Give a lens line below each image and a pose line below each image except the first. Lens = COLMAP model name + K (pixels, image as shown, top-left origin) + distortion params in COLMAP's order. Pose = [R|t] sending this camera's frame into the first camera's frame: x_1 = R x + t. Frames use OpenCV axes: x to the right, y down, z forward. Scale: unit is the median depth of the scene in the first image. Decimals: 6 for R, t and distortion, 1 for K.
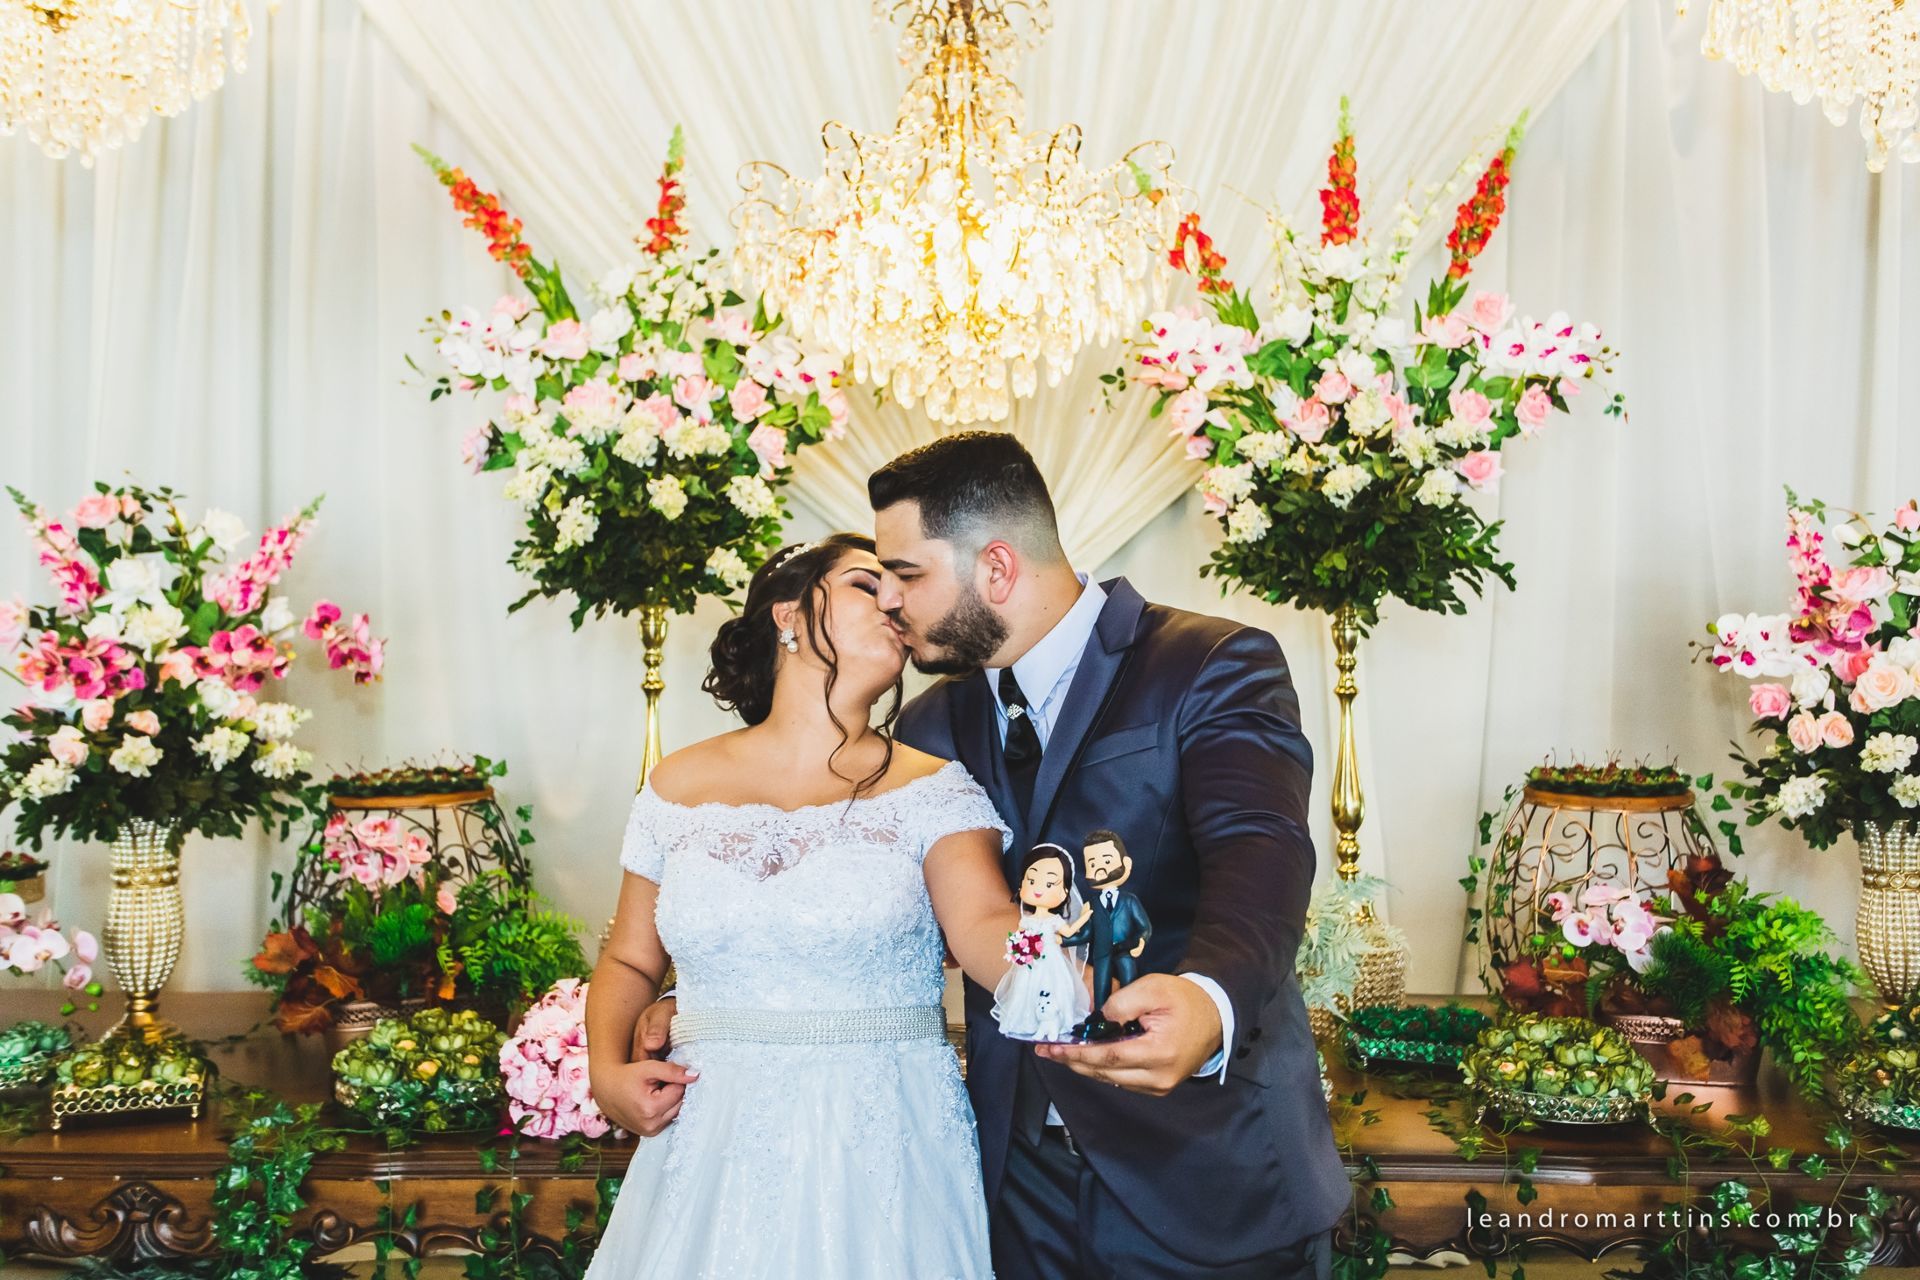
lens RADIAL K [[1212.3, 0, 974.5], [0, 1212.3, 631.9], [0, 0, 1]] dist [0.005058, 0.000910]
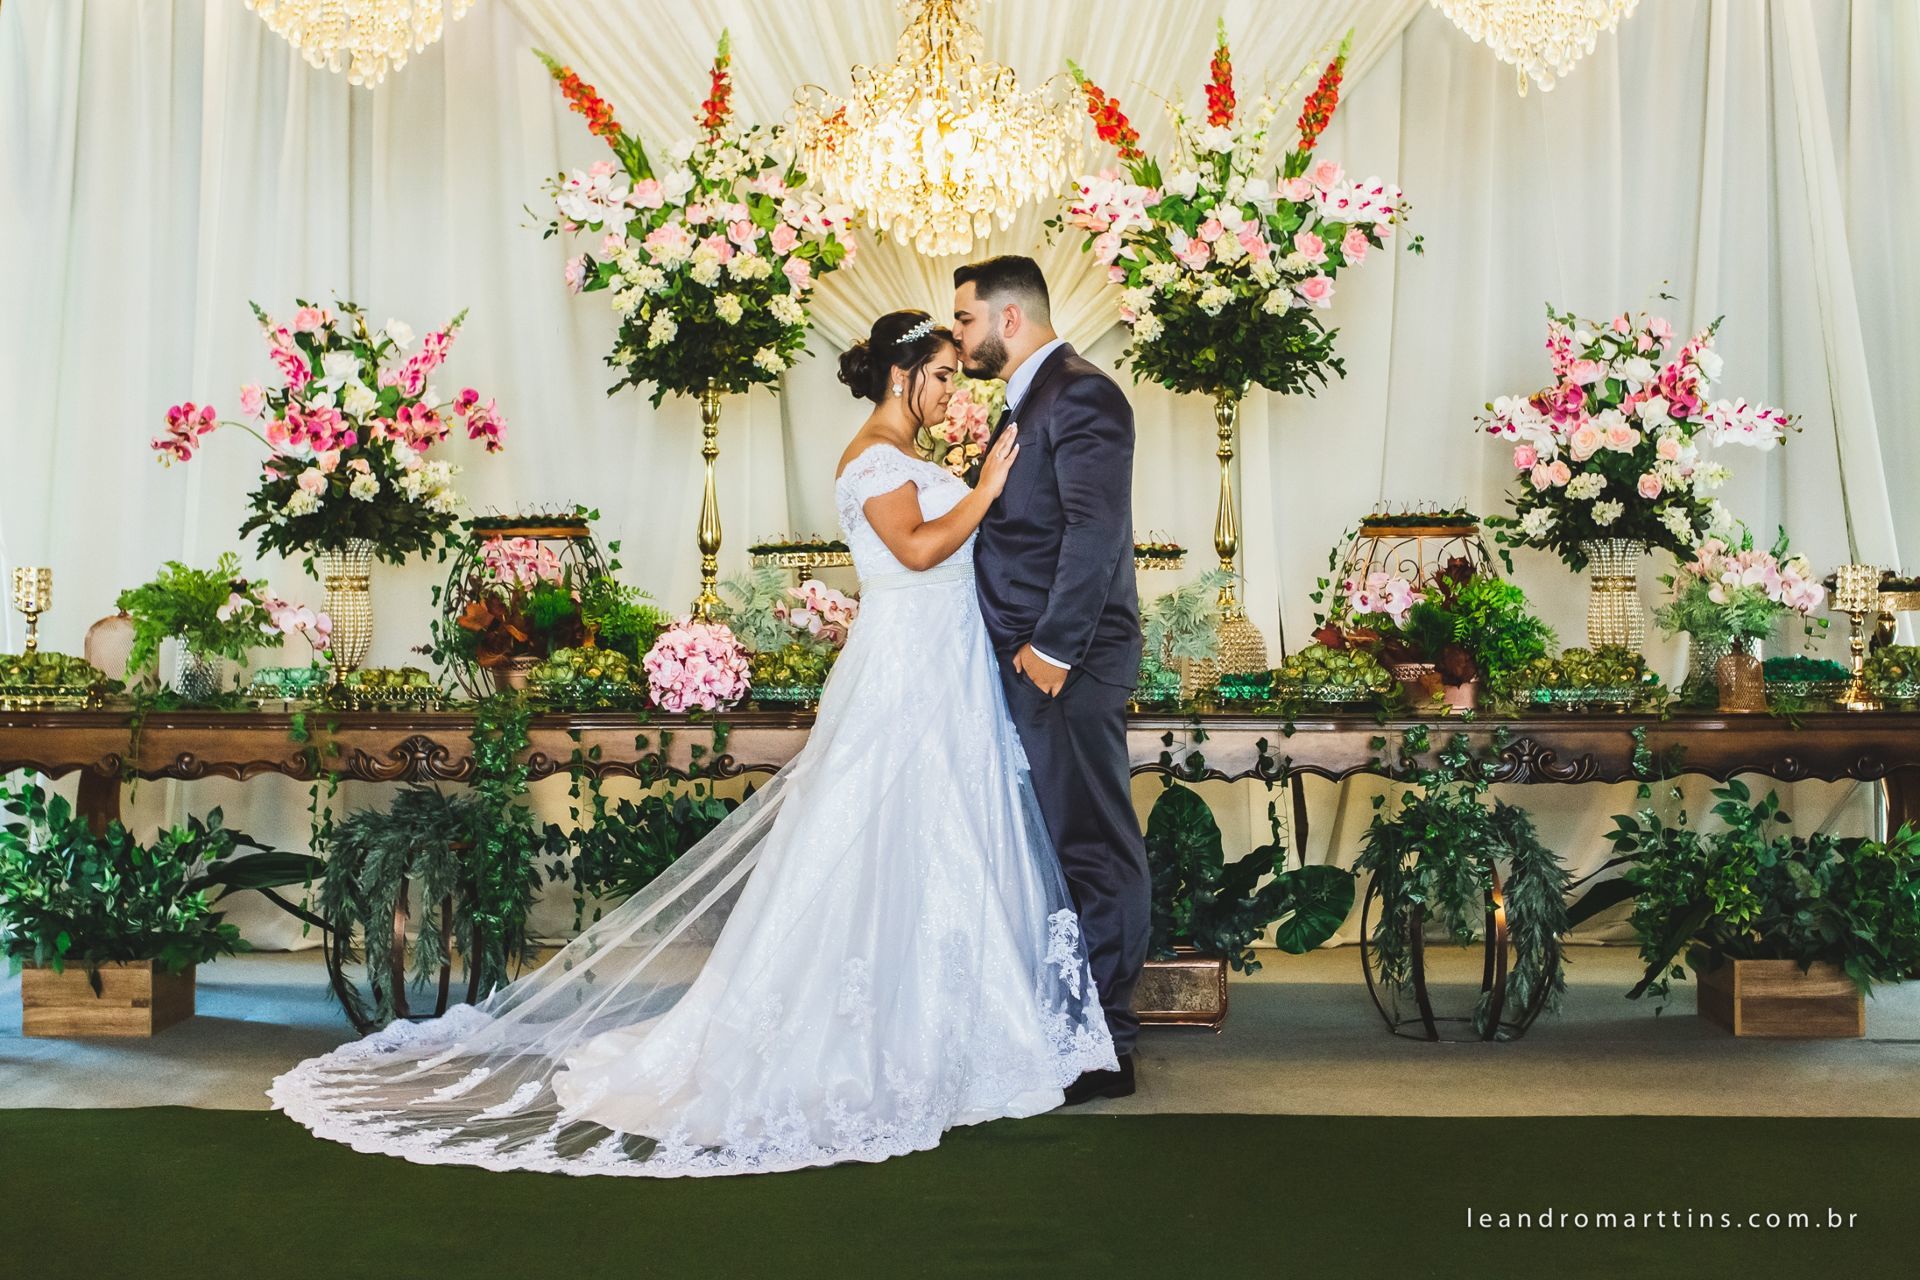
lens RADIAL K [[2545.3, 0, 984.0], [0, 2545.3, 697.0], [0, 0, 1]] dist [0.011504, 0.000000]
pose [[0.999998, 0.001062, 0.001809, 0.032987], [-0.001050, 0.999976, -0.006912, 0.342858], [-0.001816, 0.006910, 0.999974, -1.856125]]
